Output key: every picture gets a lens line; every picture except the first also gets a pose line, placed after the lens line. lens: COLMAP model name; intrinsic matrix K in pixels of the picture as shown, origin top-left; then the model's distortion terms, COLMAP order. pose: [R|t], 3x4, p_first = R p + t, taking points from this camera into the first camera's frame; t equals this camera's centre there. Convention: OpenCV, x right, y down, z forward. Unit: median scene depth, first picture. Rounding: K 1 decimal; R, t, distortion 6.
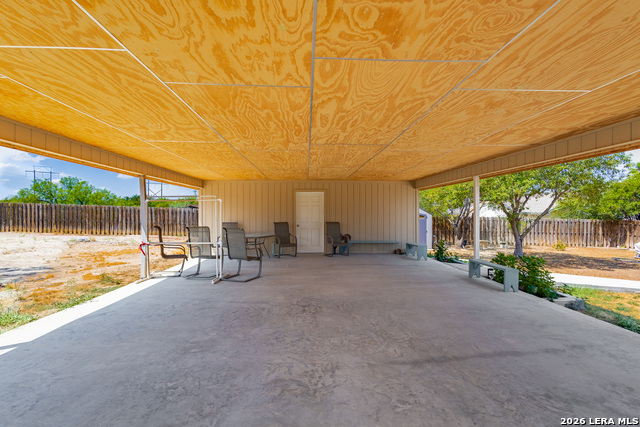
lens RADIAL K [[296.3, 0, 320.1], [0, 296.3, 211.8], [0, 0, 1]] dist [-0.001121, -0.000390]
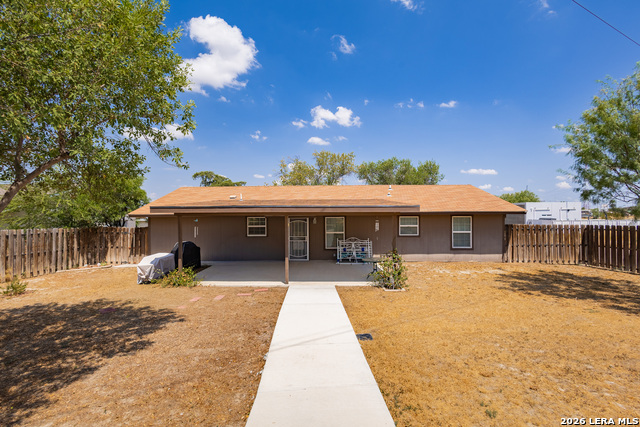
lens RADIAL K [[296.3, 0, 319.9], [0, 296.3, 212.5], [0, 0, 1]] dist [-0.001121, -0.000390]
pose [[0.051599, 0.007781, 0.998638, 0.299279], [0.005306, 0.999953, -0.008066, -0.000349], [-0.998654, 0.005715, 0.051555, 0.406649]]
